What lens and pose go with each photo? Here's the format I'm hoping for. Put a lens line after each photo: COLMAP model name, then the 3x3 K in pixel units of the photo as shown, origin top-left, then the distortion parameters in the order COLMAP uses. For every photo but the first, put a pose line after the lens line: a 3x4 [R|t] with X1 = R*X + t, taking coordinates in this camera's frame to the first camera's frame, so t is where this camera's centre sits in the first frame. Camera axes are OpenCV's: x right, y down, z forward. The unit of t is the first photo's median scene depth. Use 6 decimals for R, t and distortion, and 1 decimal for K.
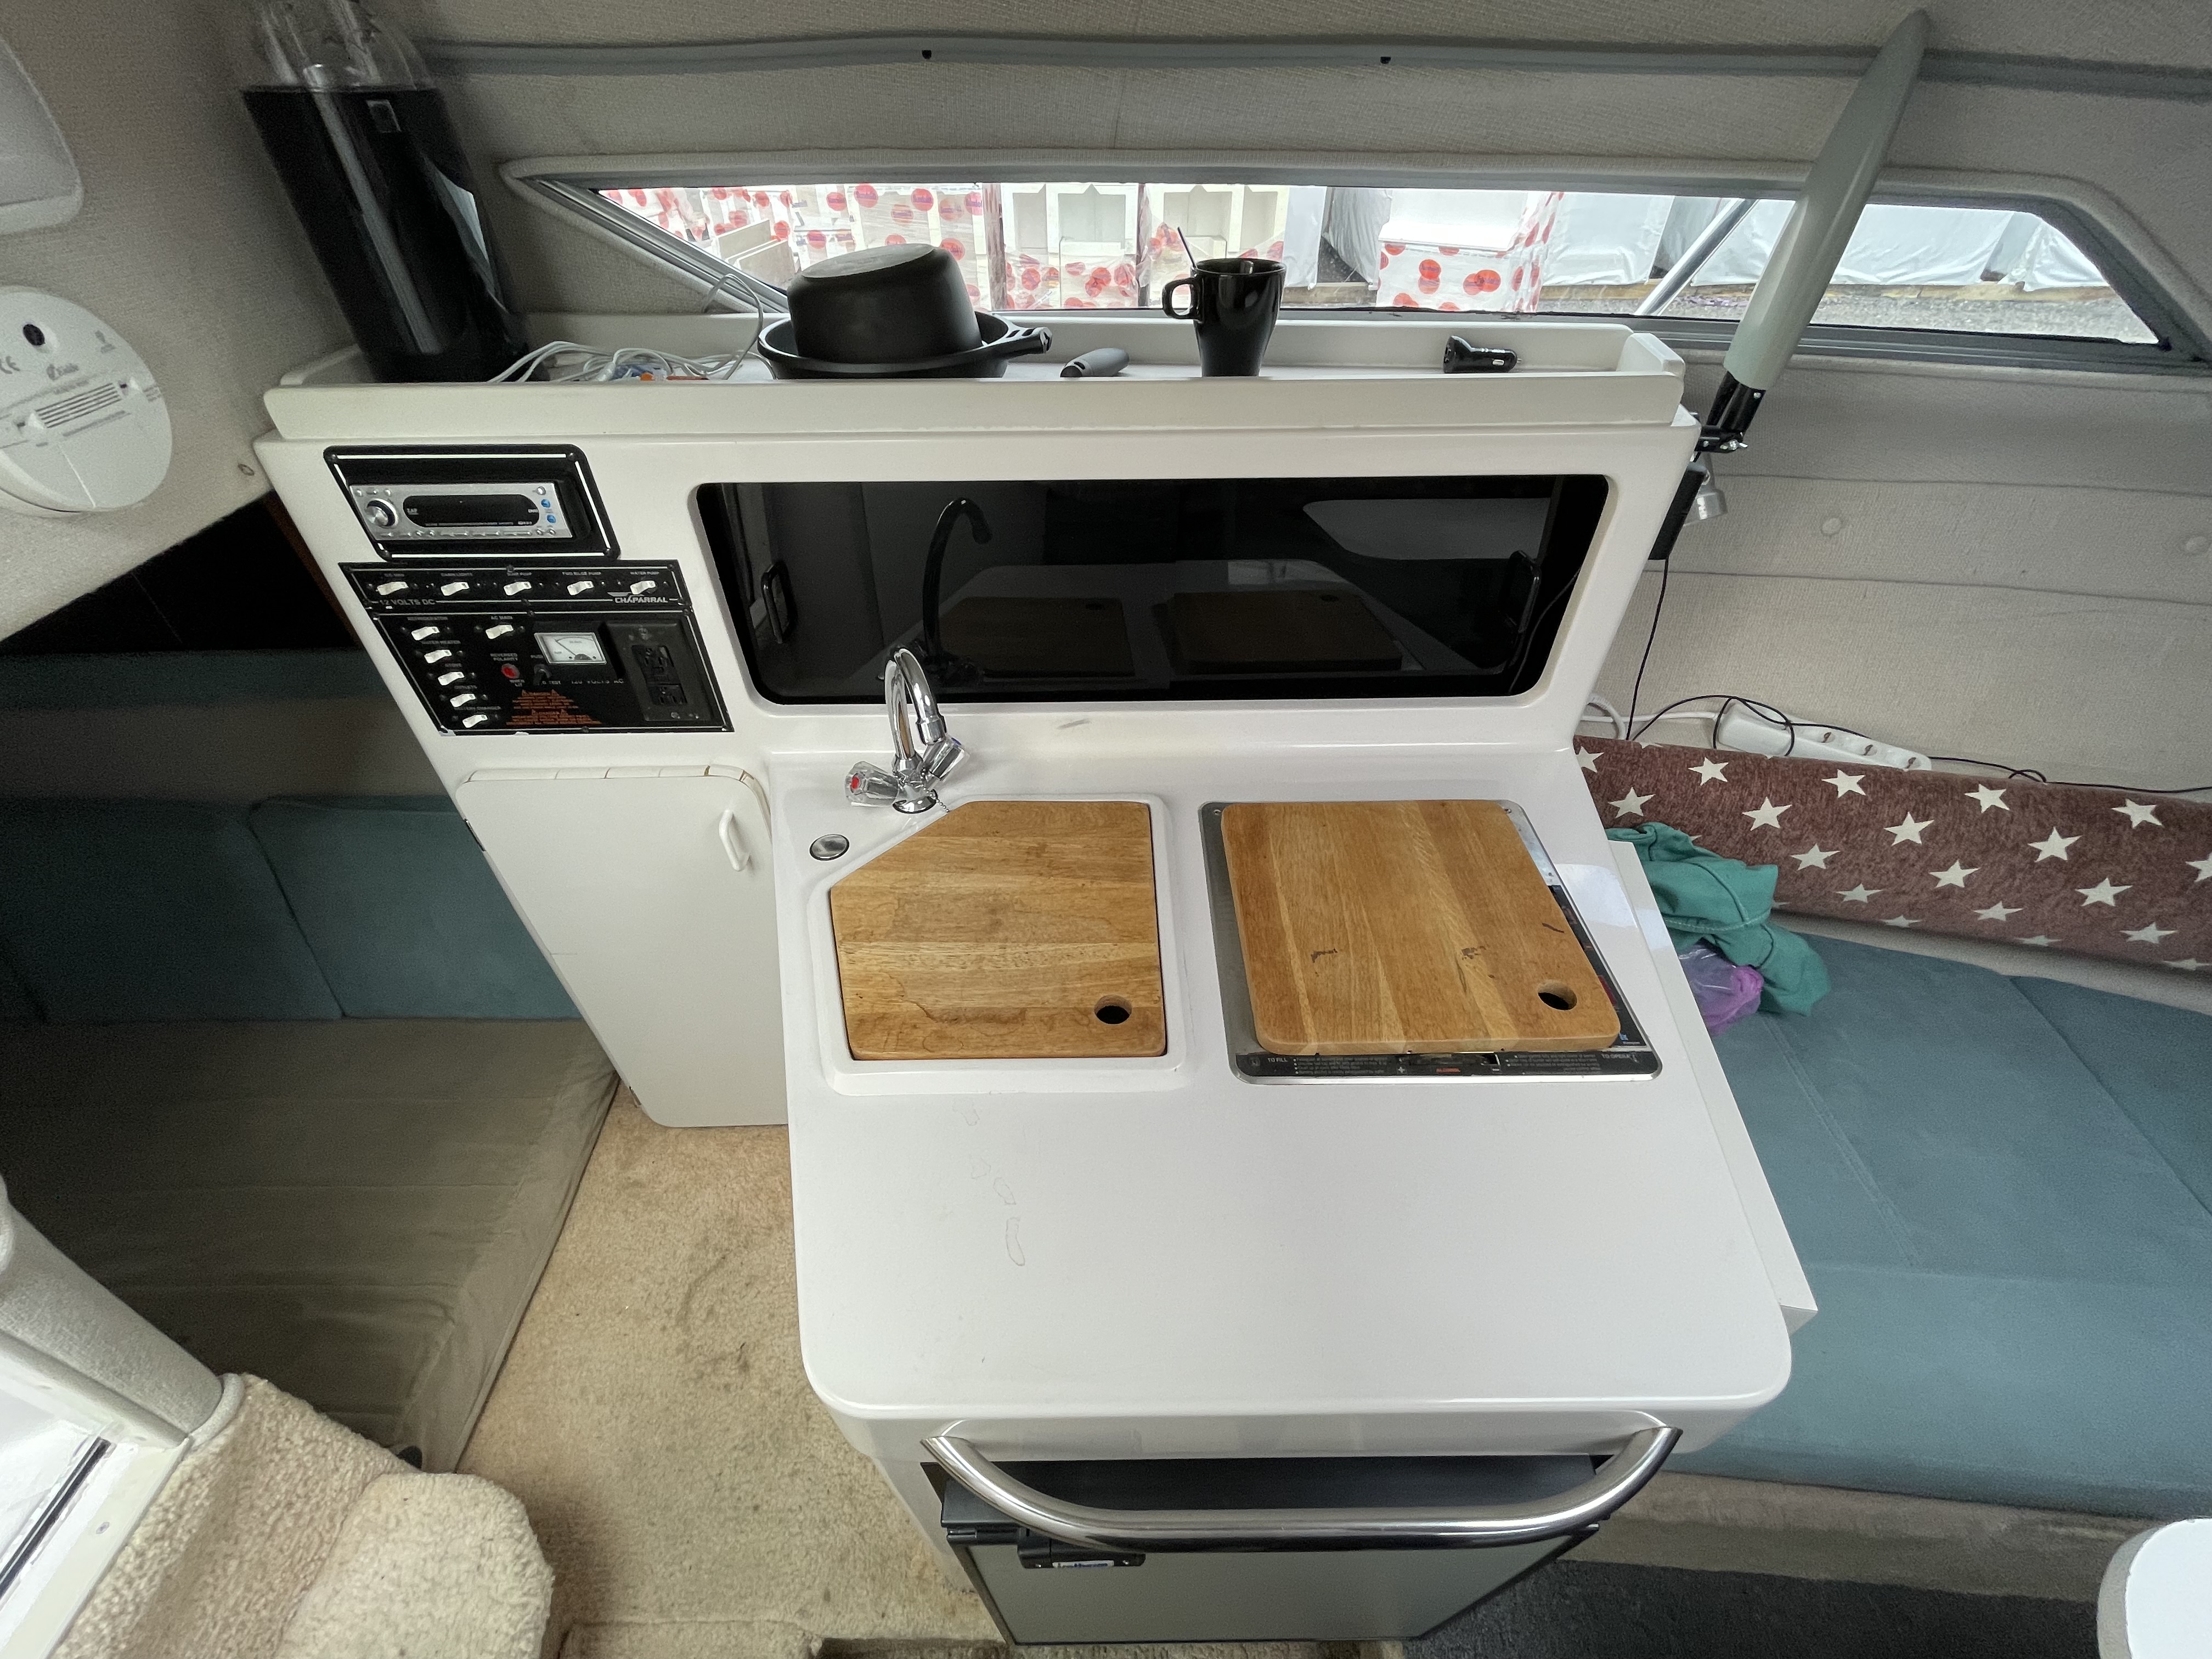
lens RADIAL K [[892.4, 0, 1106.0], [0, 892.4, 822.9], [0, 0, 1]] dist [-0.000544, 0.000139]
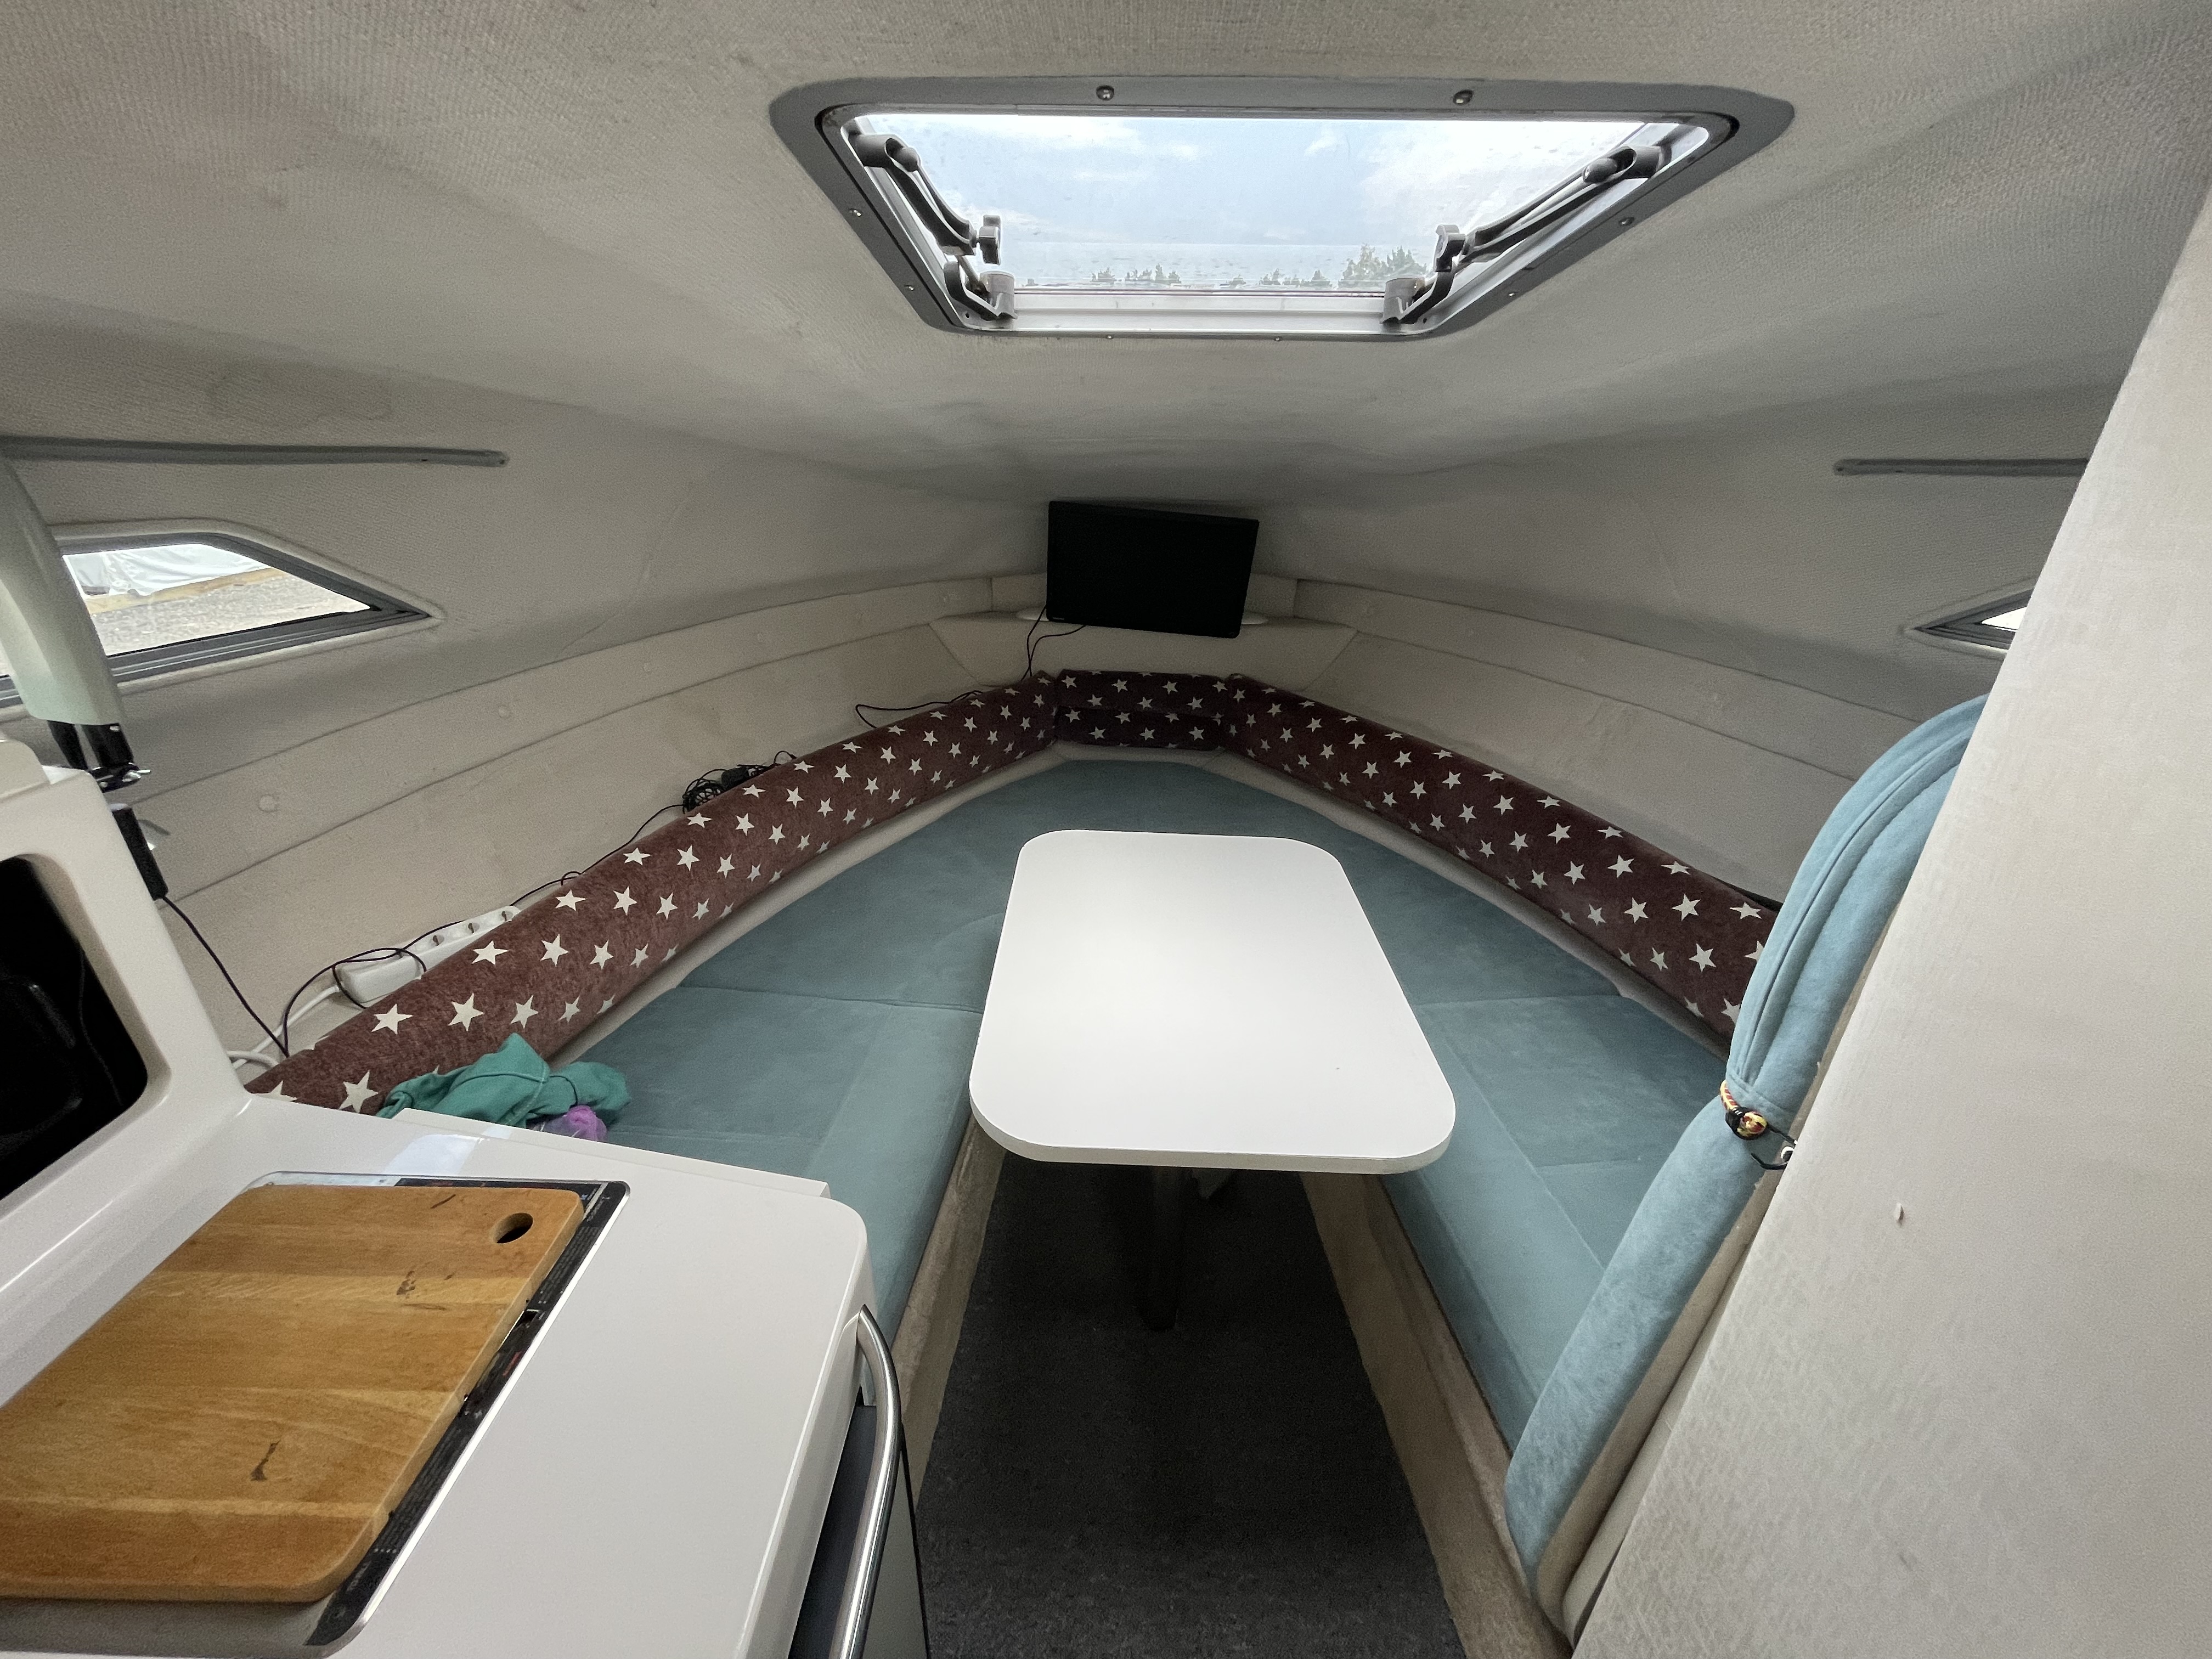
lens RADIAL K [[892.4, 0, 1106.0], [0, 892.4, 822.9], [0, 0, 1]] dist [-0.000544, 0.000139]
pose [[0.015559, -0.413268, 0.910477, -0.156333], [0.643775, 0.700875, 0.307128, -0.002818], [-0.765056, 0.581364, 0.276956, -0.040591]]
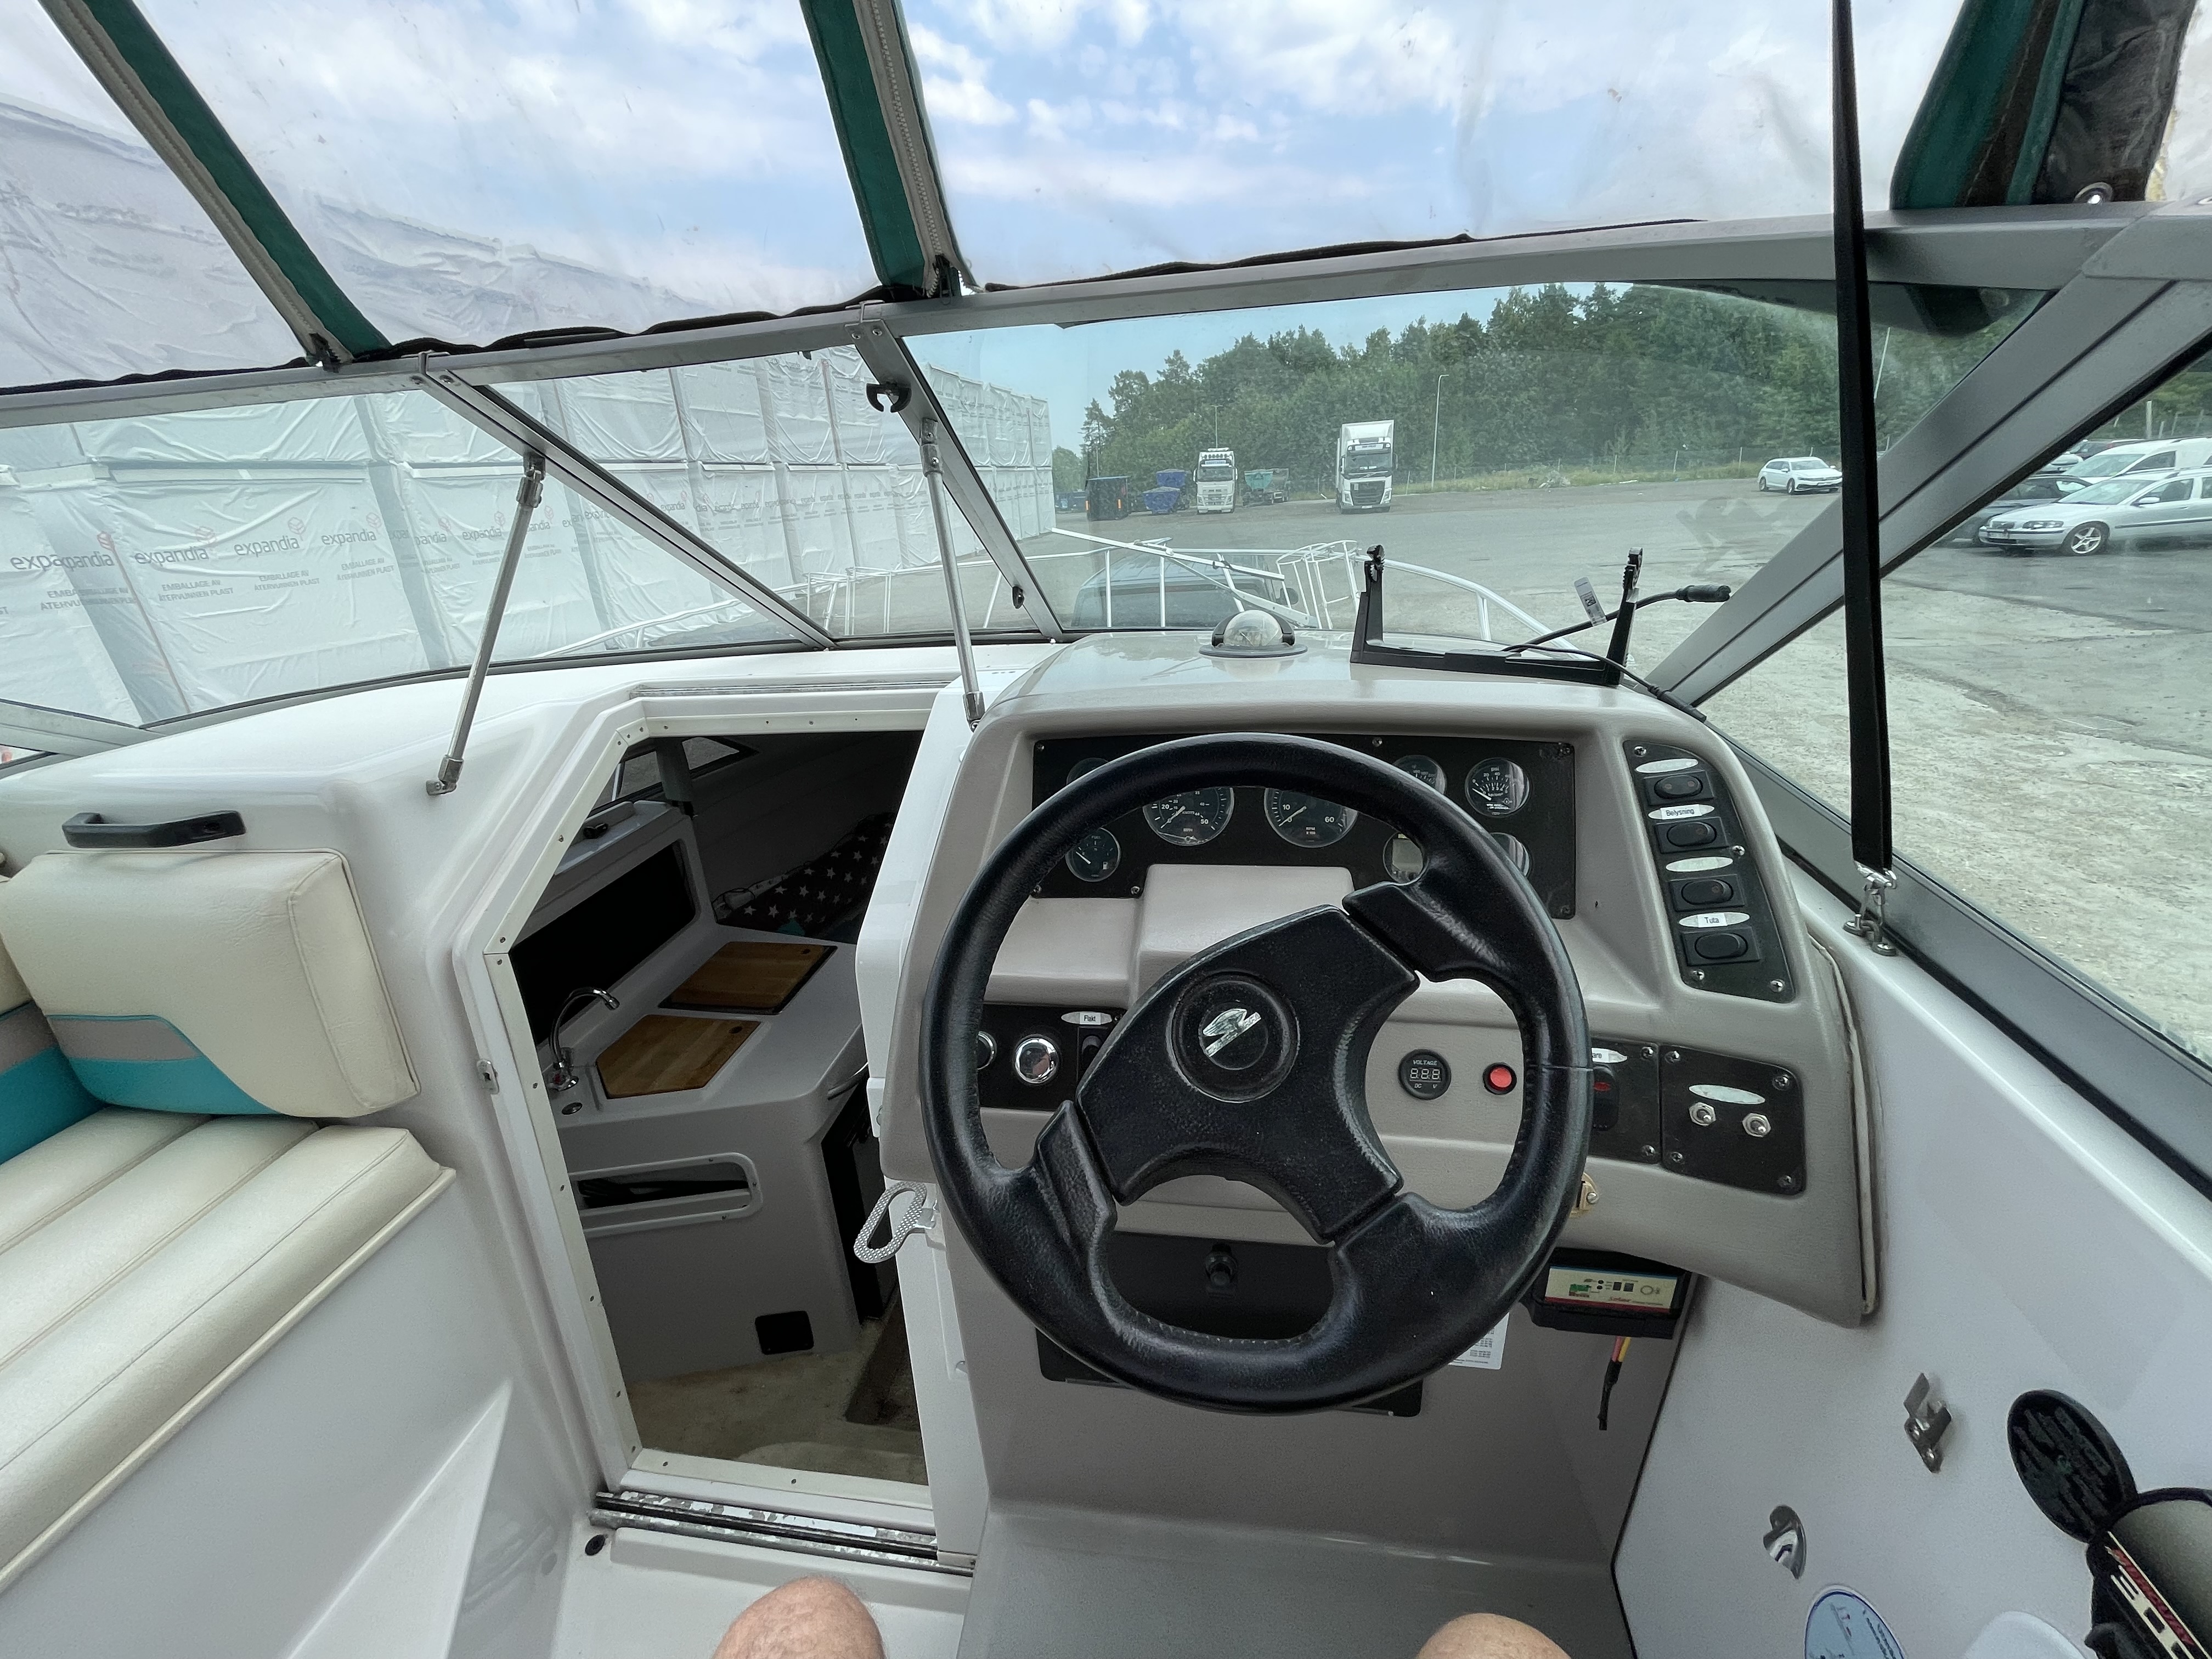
lens RADIAL K [[895.3, 0, 1114.4], [0, 895.3, 829.4], [0, 0, 1]] dist [0.001561, 0.000144]
pose [[0.160450, -0.368665, 0.915610, -1.623270], [0.686383, 0.708295, 0.164910, 0.084170], [-0.709319, 0.602000, 0.366691, -0.965780]]
